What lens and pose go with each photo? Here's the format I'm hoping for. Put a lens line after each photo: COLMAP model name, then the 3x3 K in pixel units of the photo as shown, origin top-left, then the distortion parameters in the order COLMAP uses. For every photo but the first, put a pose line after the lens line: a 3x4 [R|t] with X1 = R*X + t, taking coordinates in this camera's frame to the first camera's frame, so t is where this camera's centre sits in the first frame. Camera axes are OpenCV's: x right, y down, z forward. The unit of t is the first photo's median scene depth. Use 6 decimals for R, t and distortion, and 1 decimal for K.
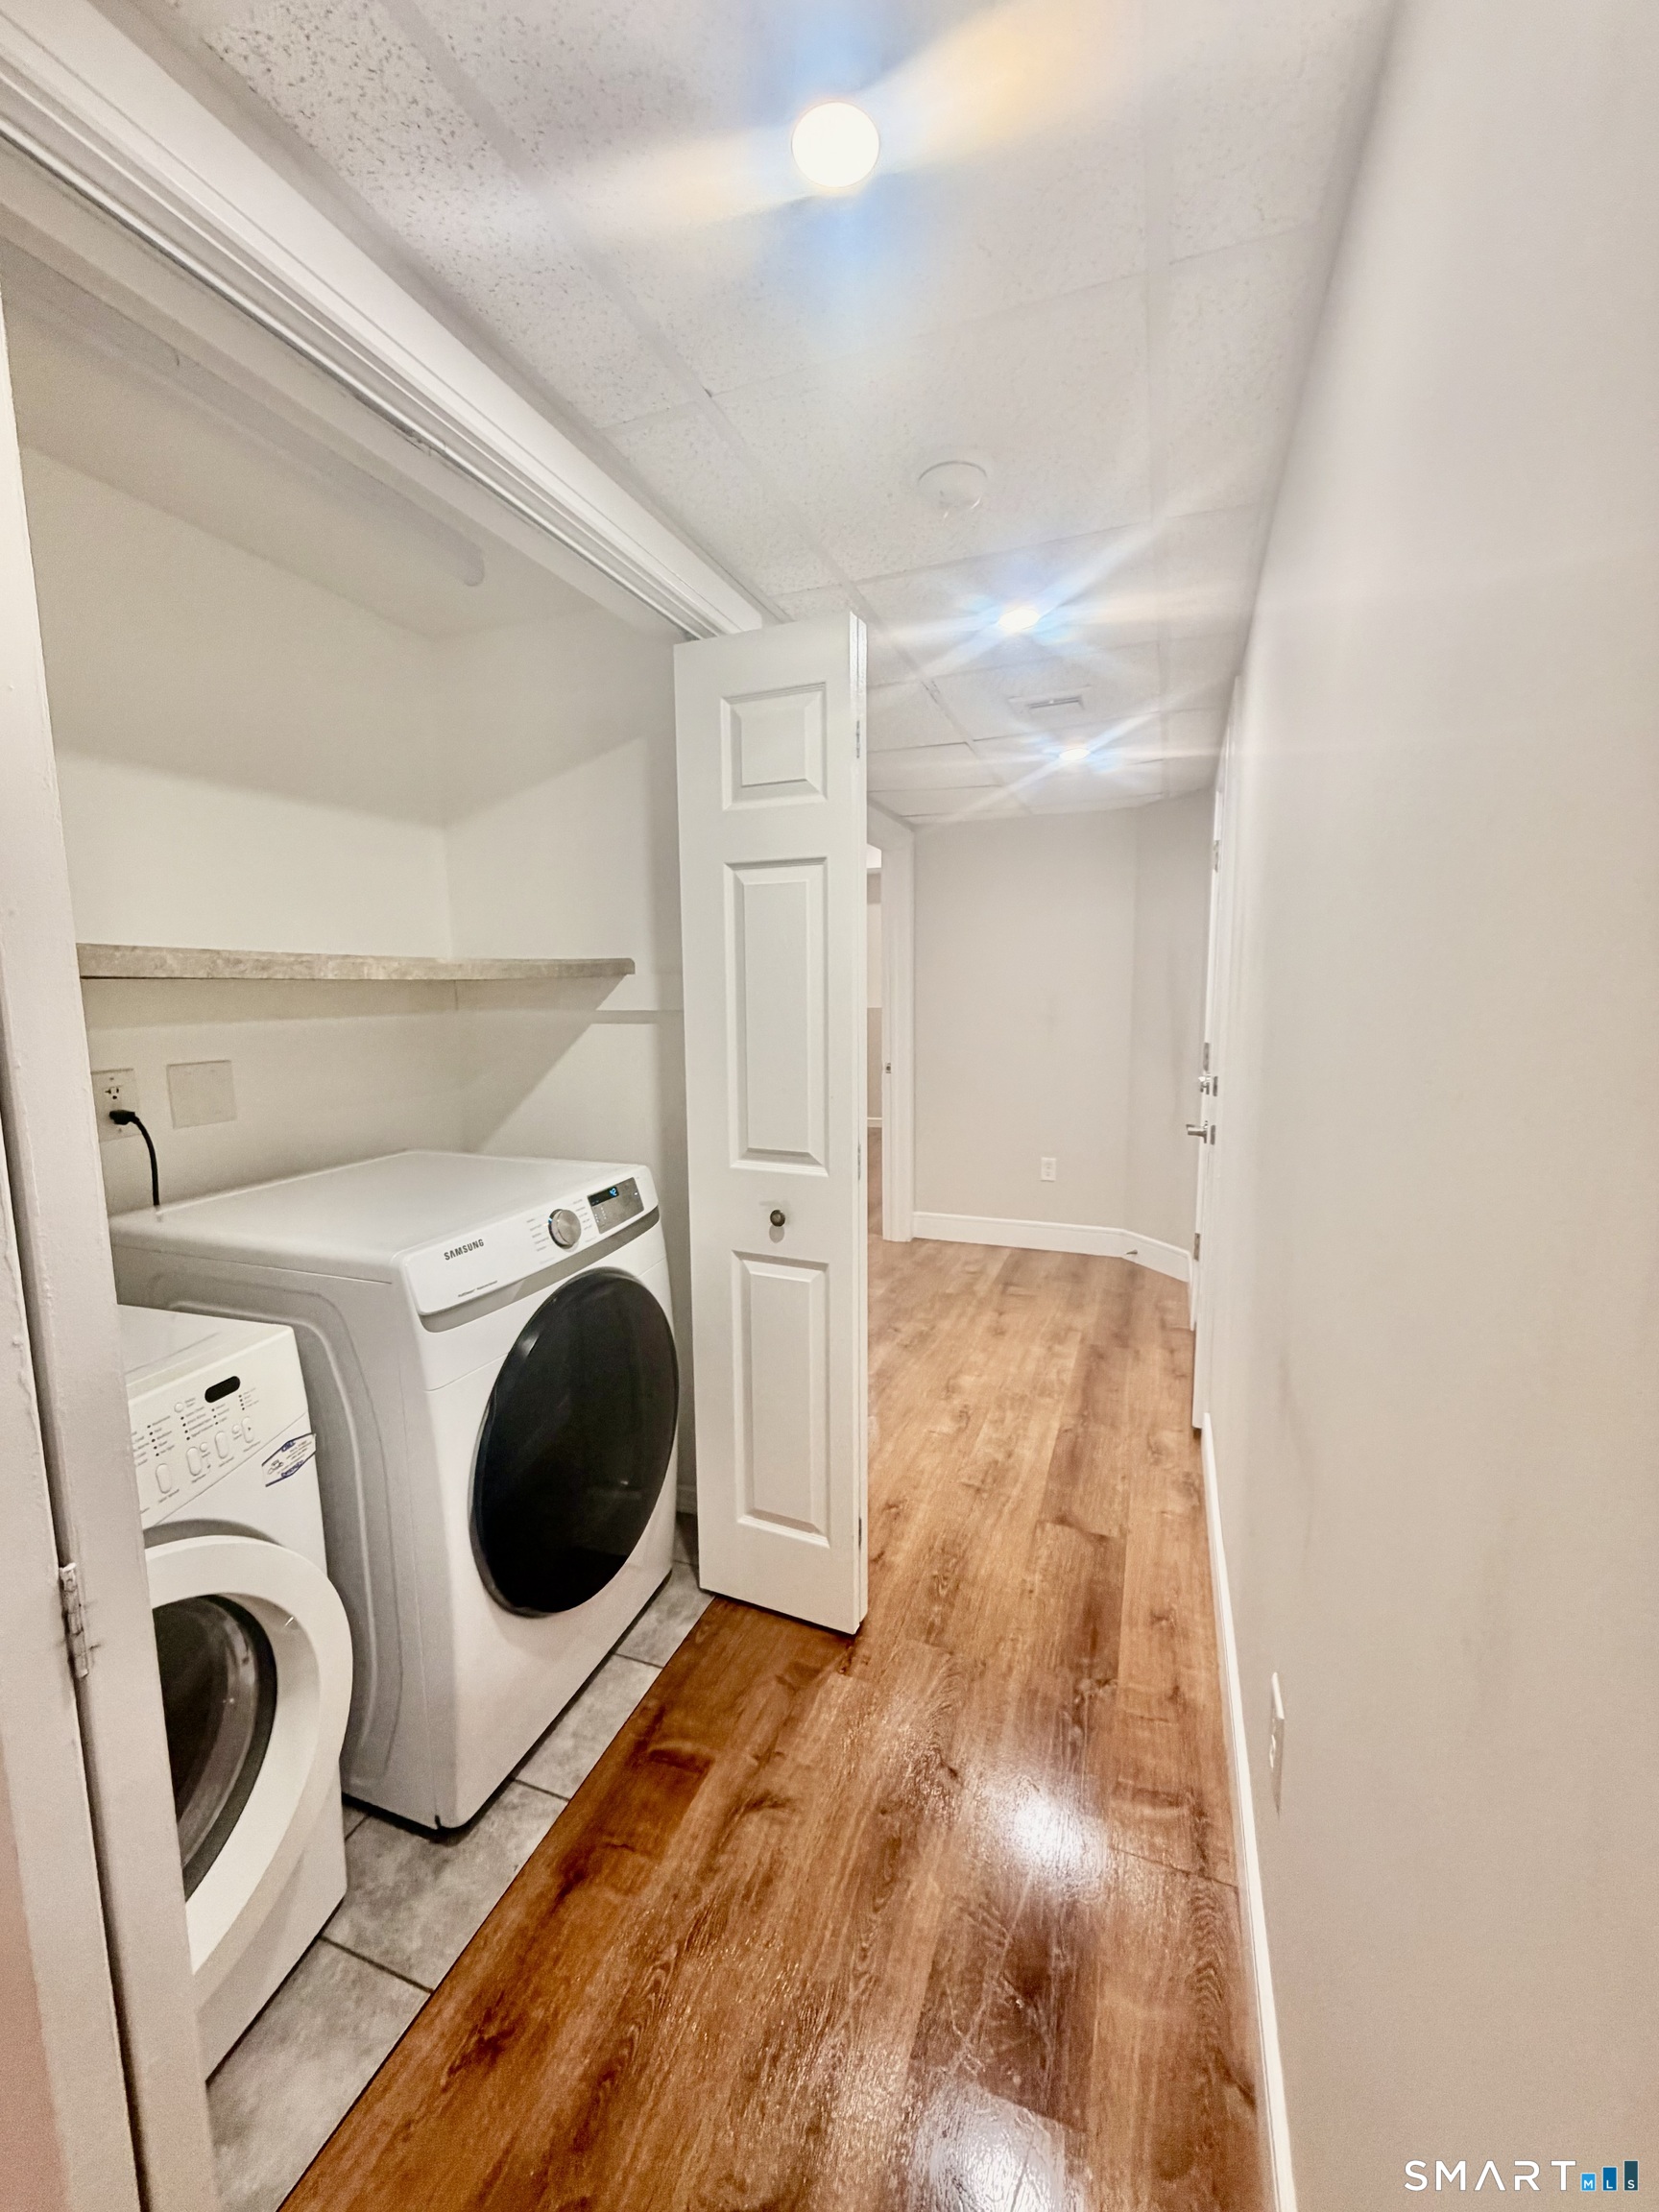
lens RADIAL K [[882.0, 0, 837.0], [0, 882.0, 1101.4], [0, 0, 1]] dist [0.000712, 0.000358]
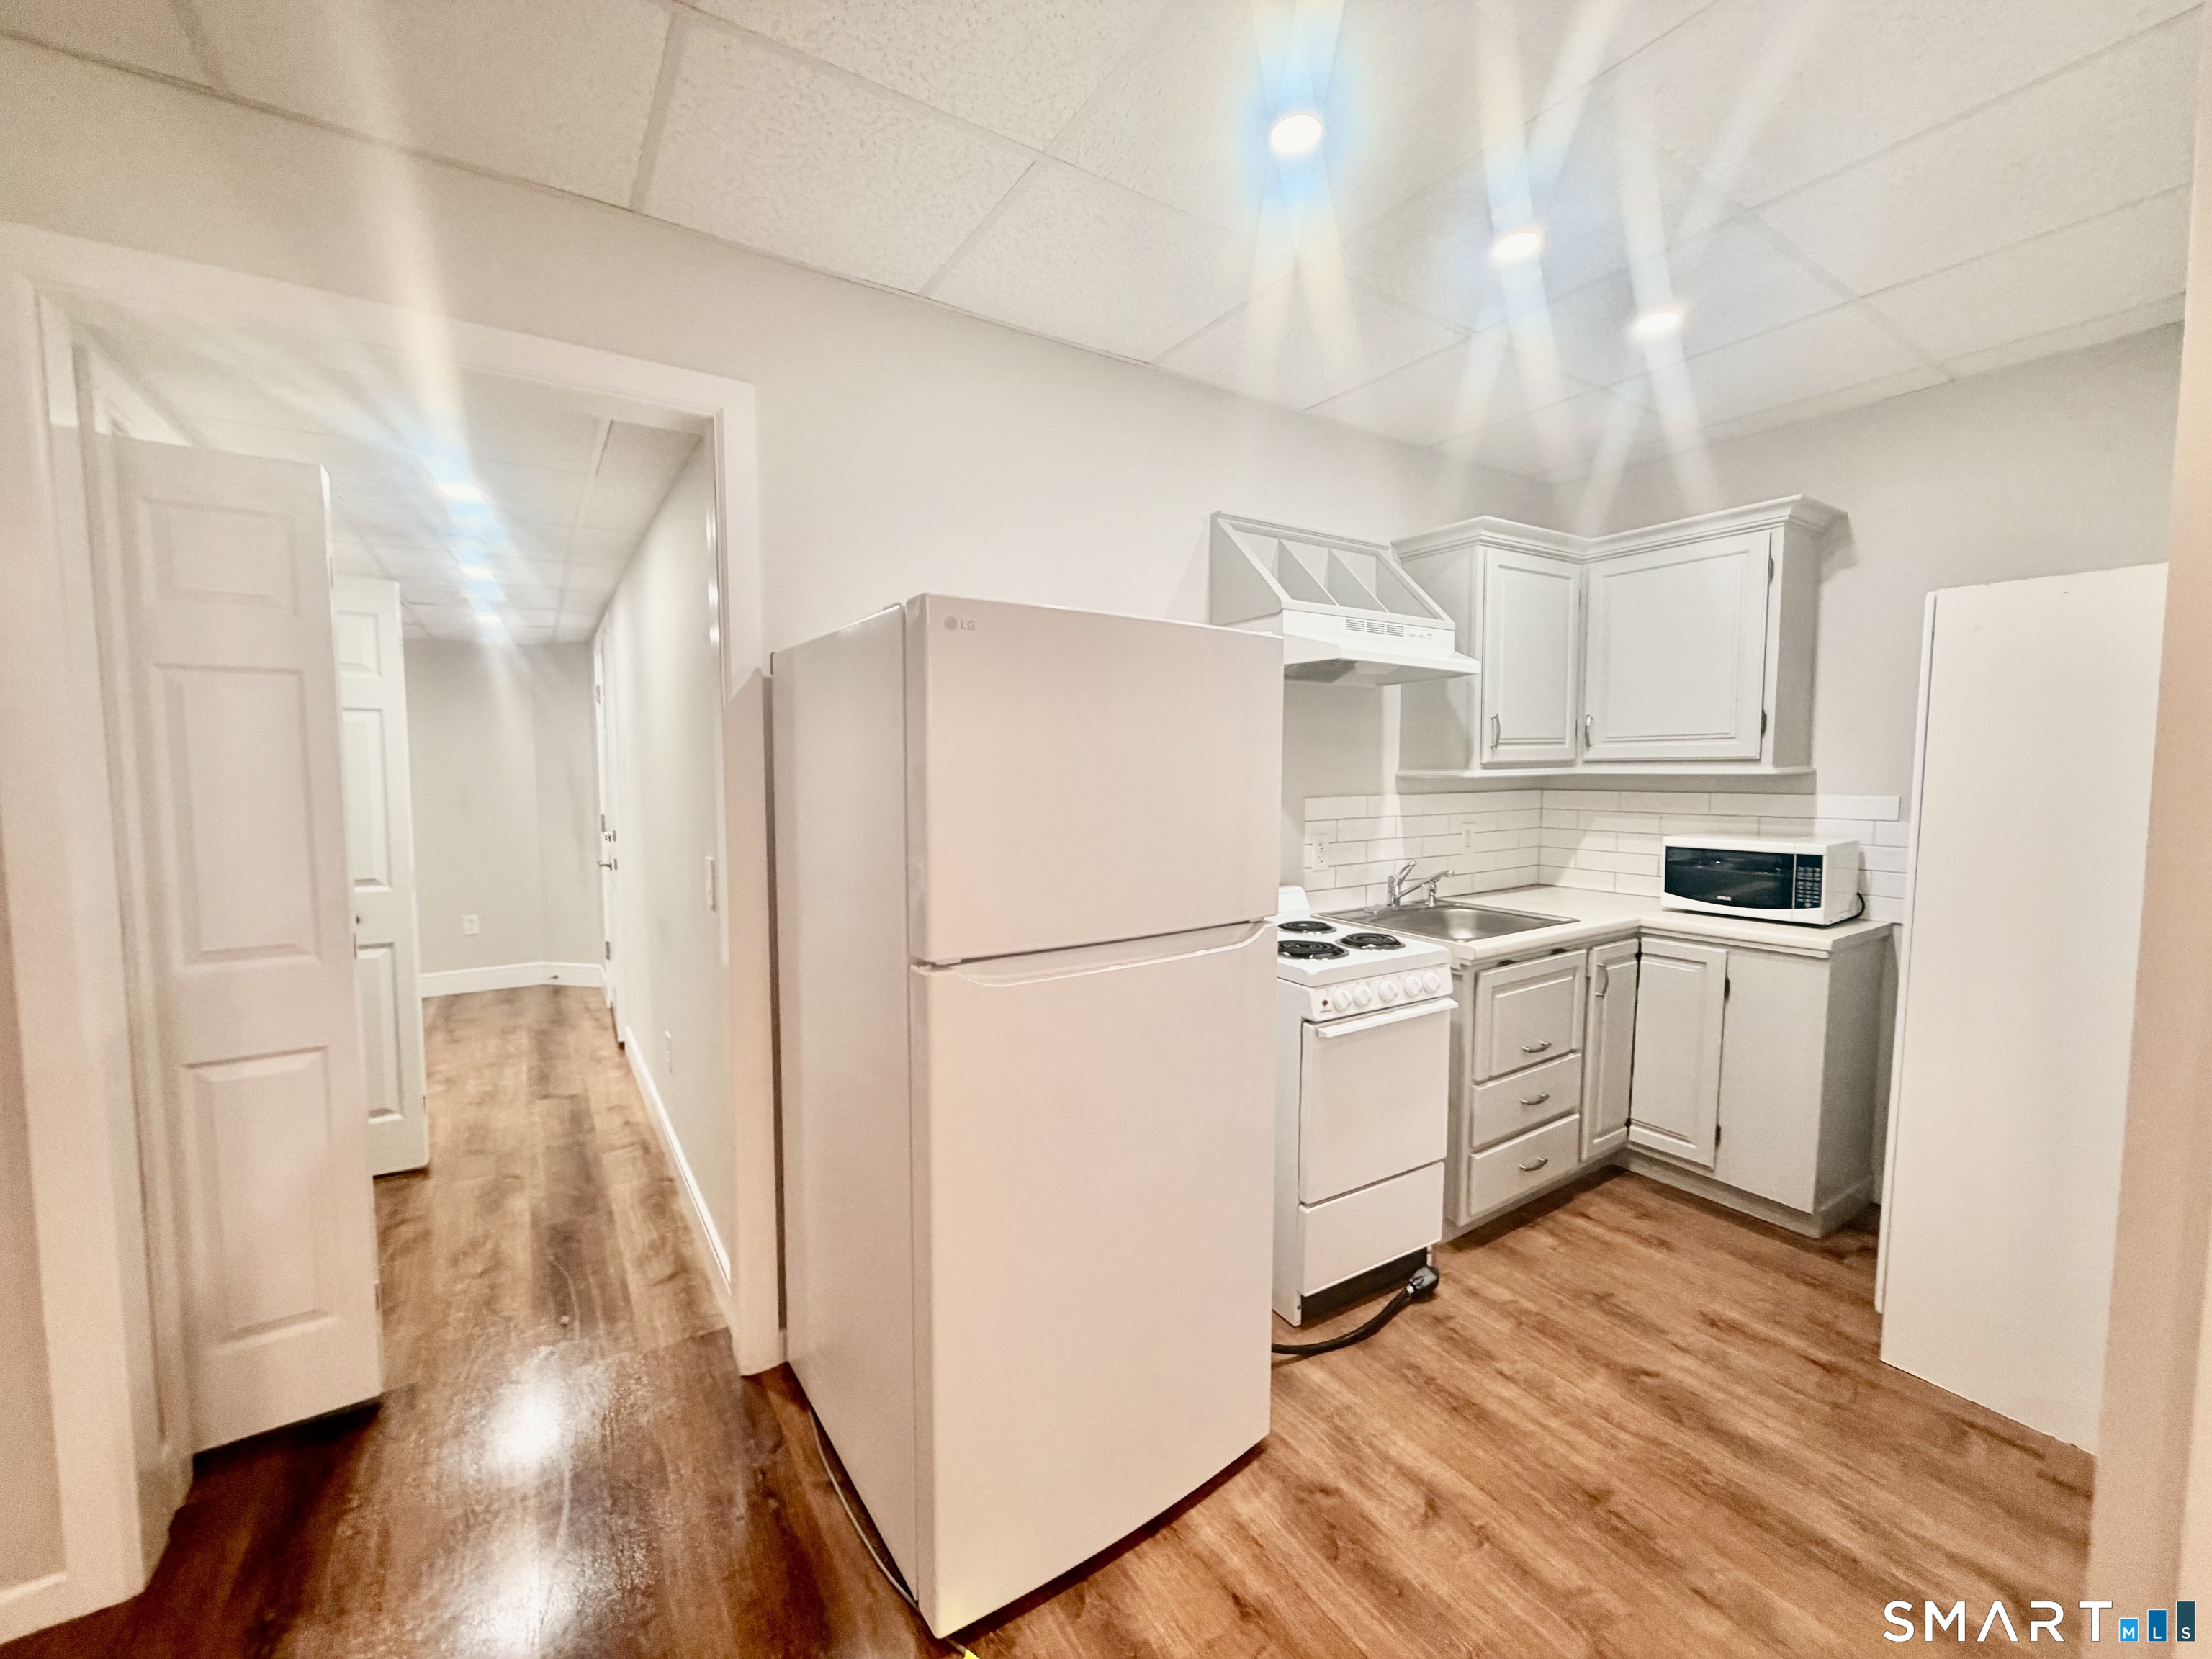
lens RADIAL K [[882.0, 0, 1108.1], [0, 882.0, 827.8], [0, 0, 1]] dist [0.000712, 0.000358]
pose [[0.591288, -0.045596, 0.805171, -0.357664], [0.097212, 0.995150, -0.015035, 0.078488], [-0.800580, 0.087162, 0.592853, -0.728171]]
